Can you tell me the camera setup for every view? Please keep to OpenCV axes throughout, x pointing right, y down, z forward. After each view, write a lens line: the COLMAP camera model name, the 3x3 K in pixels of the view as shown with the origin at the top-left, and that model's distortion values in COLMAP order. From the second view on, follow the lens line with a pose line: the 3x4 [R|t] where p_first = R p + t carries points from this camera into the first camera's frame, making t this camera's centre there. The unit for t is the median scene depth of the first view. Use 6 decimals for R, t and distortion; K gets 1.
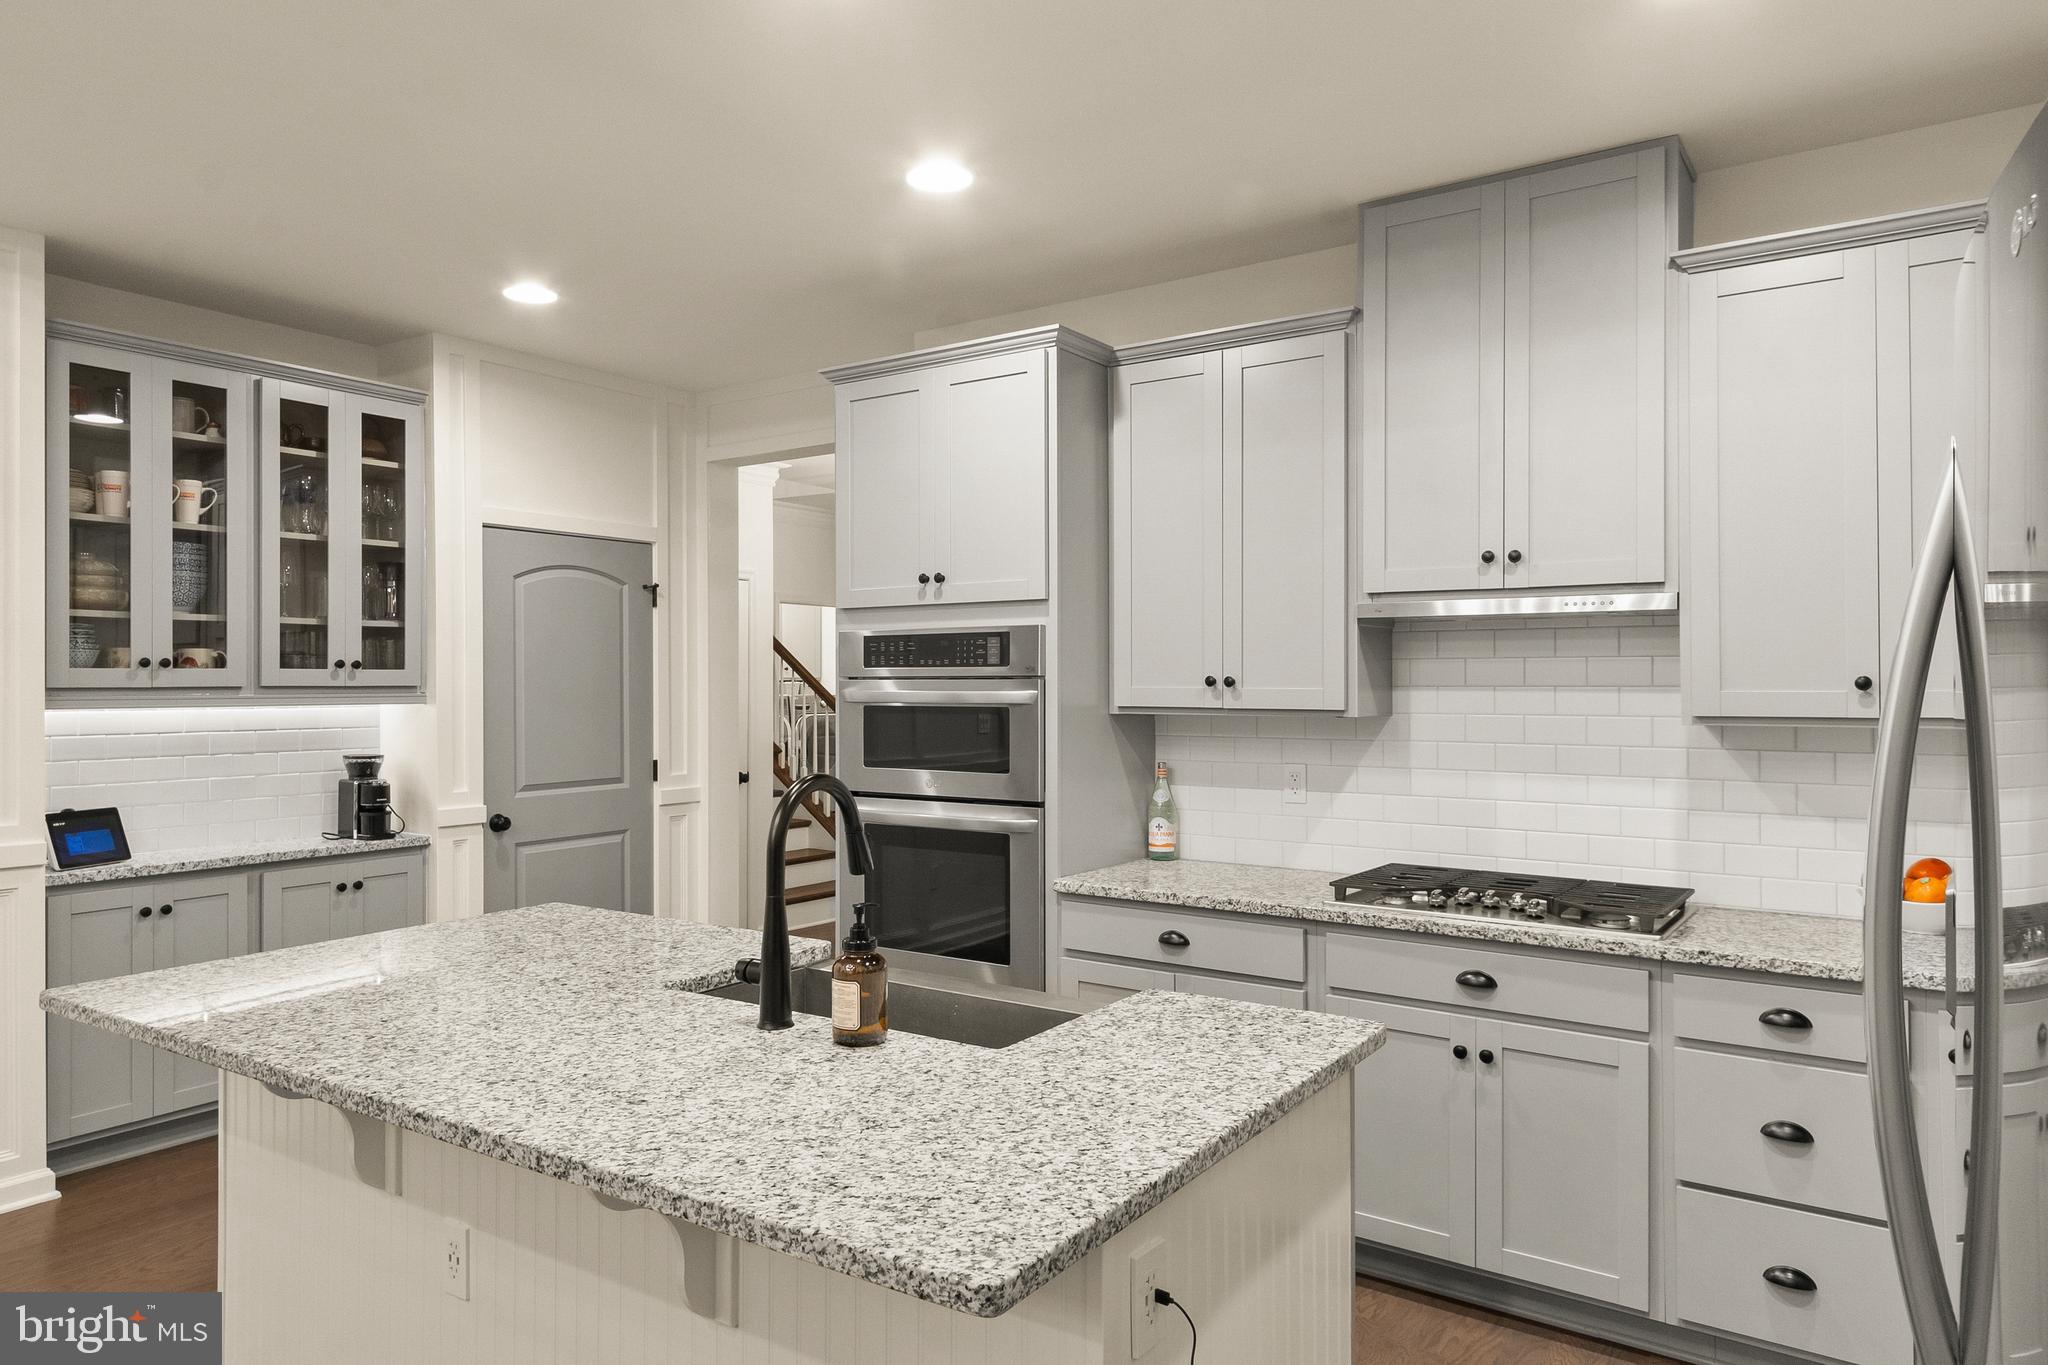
lens RADIAL K [[1267.8, 0, 1024.0], [0, 1267.8, 682.5], [0, 0, 1]] dist [0.000074, 0.000002]
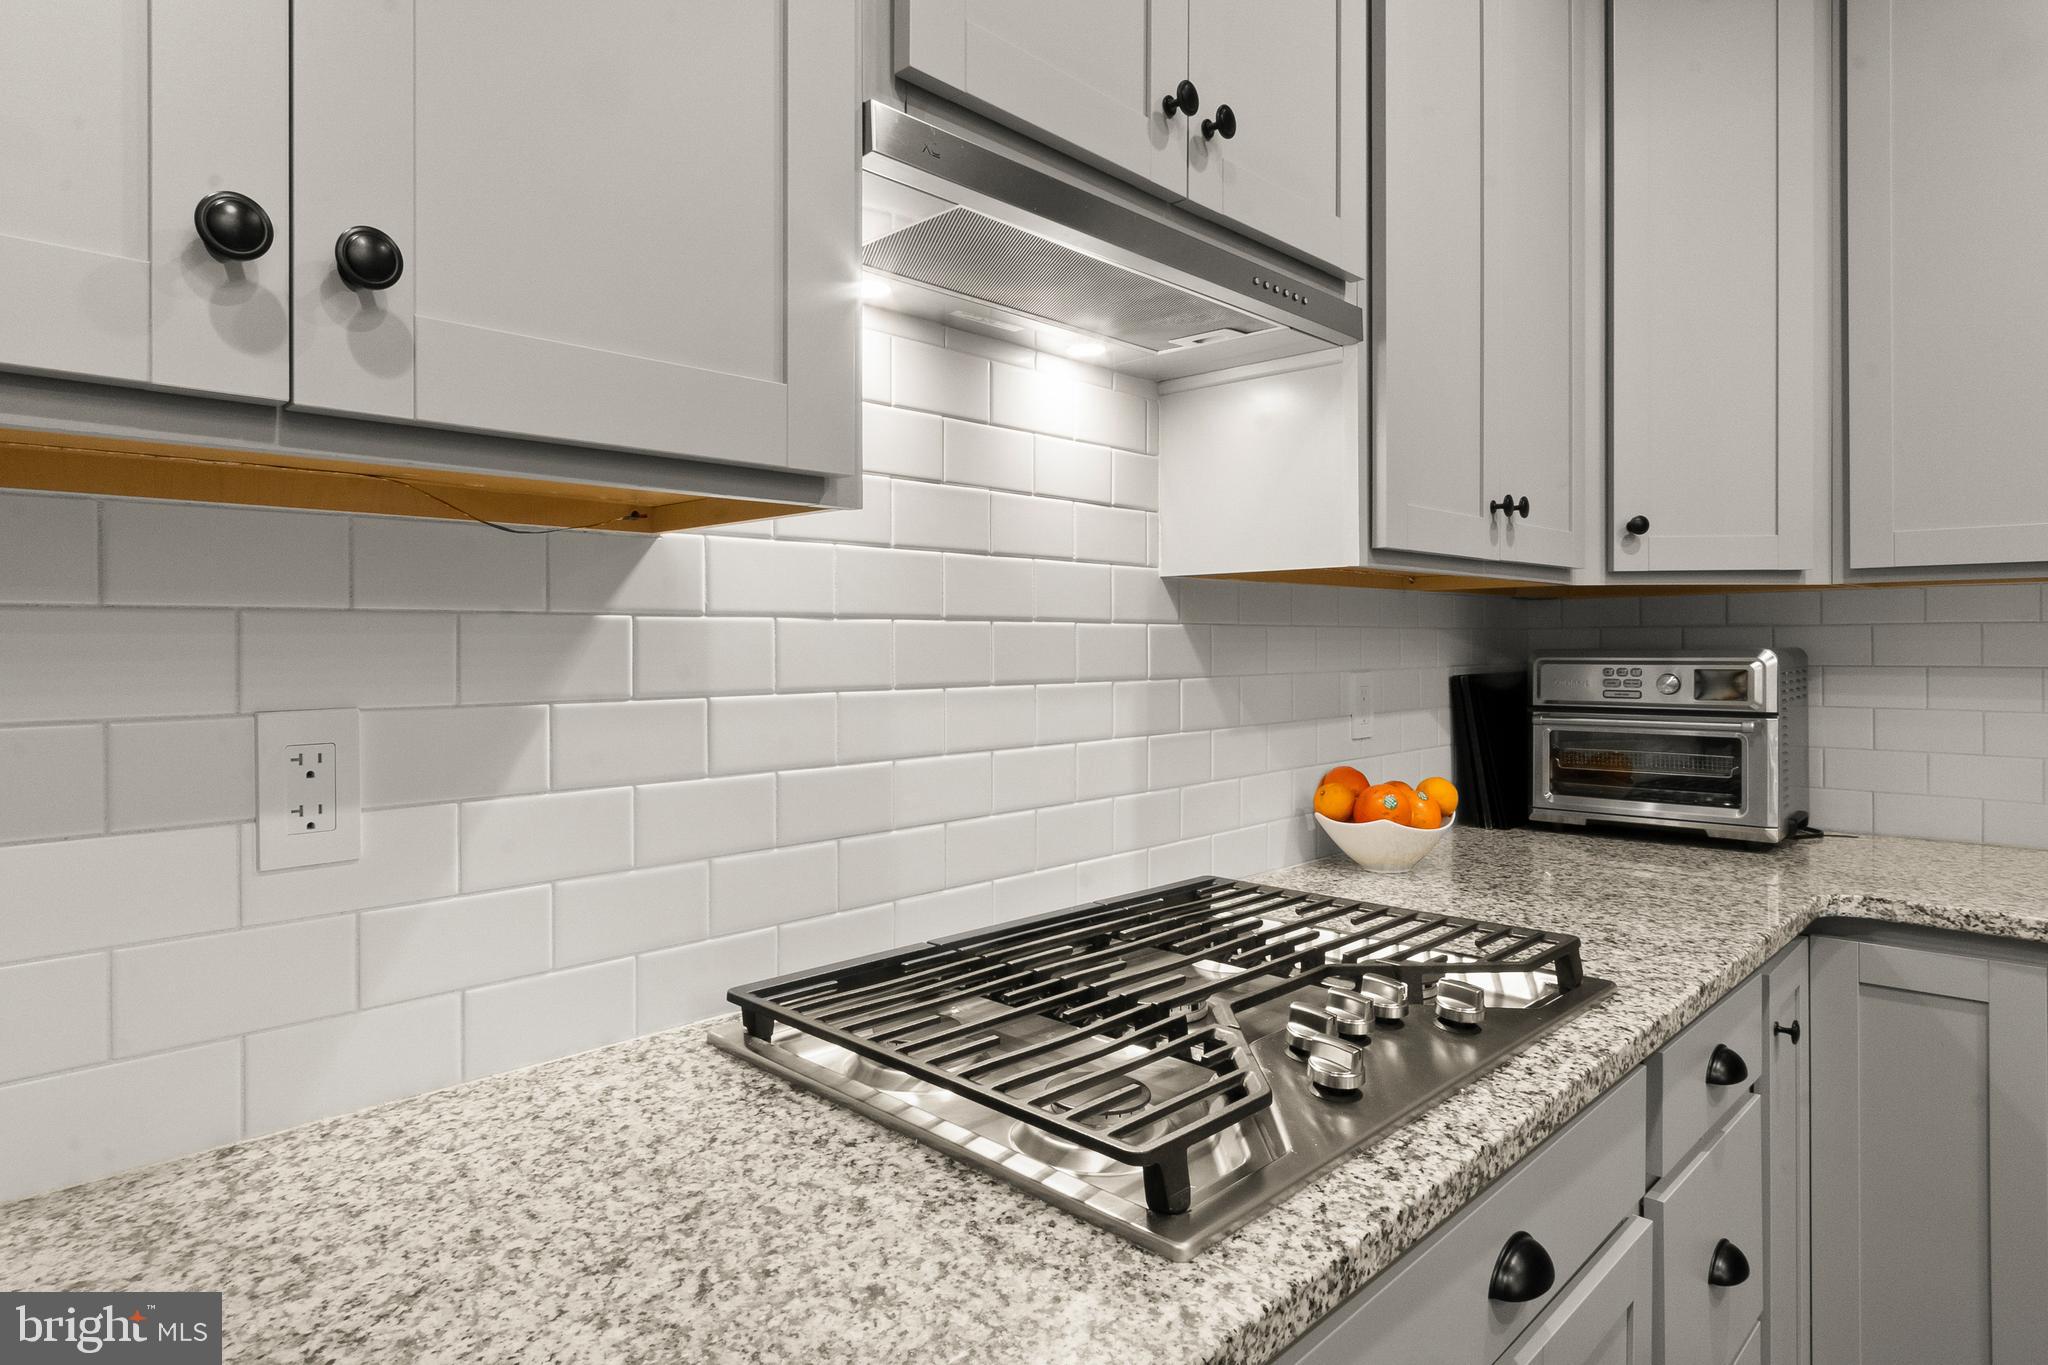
lens RADIAL K [[1193.1, 0, 1022.2], [0, 1193.1, 646.6], [0, 0, 1]] dist [-0.001101, -0.000383]
pose [[0.176507, -0.000028, 0.984299, 0.008526], [0.005487, 0.999984, -0.000956, 0.056191], [-0.984284, 0.005569, 0.176505, 0.875224]]
